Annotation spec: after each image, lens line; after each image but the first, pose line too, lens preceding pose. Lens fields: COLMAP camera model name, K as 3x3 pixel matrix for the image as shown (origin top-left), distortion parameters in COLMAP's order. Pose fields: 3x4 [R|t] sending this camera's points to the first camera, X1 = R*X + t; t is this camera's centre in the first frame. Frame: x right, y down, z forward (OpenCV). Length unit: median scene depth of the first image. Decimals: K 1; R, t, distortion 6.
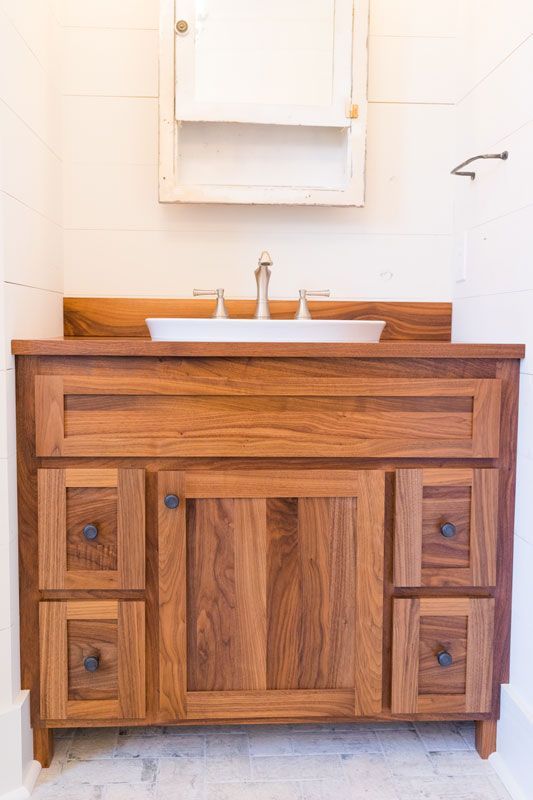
lens RADIAL K [[828.3, 0, 267.2], [0, 828.3, 397.6], [0, 0, 1]] dist [0.002768, 0.000000]
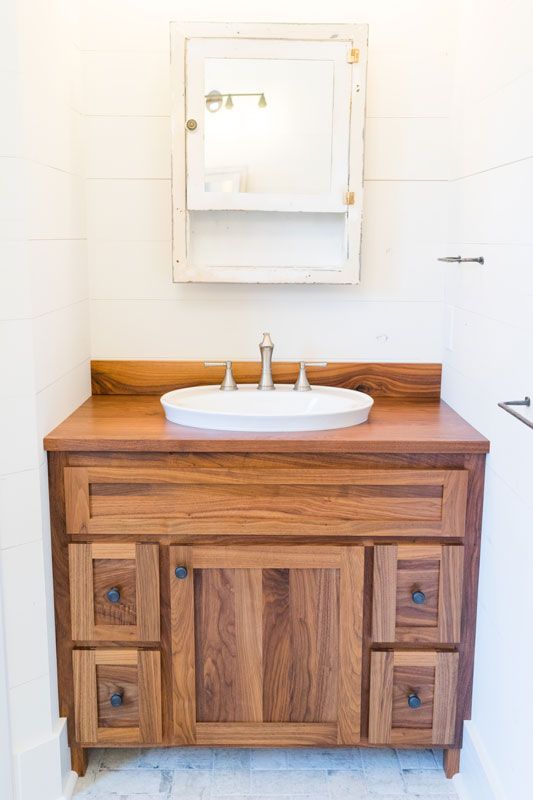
lens RADIAL K [[828.3, 0, 266.7], [0, 828.3, 395.4], [0, 0, 1]] dist [0.002768, 0.000000]
pose [[0.998586, 0.007435, -0.052634, 0.064368], [-0.001818, 0.994368, 0.105967, -0.242305], [0.053125, -0.105721, 0.992976, -0.133073]]
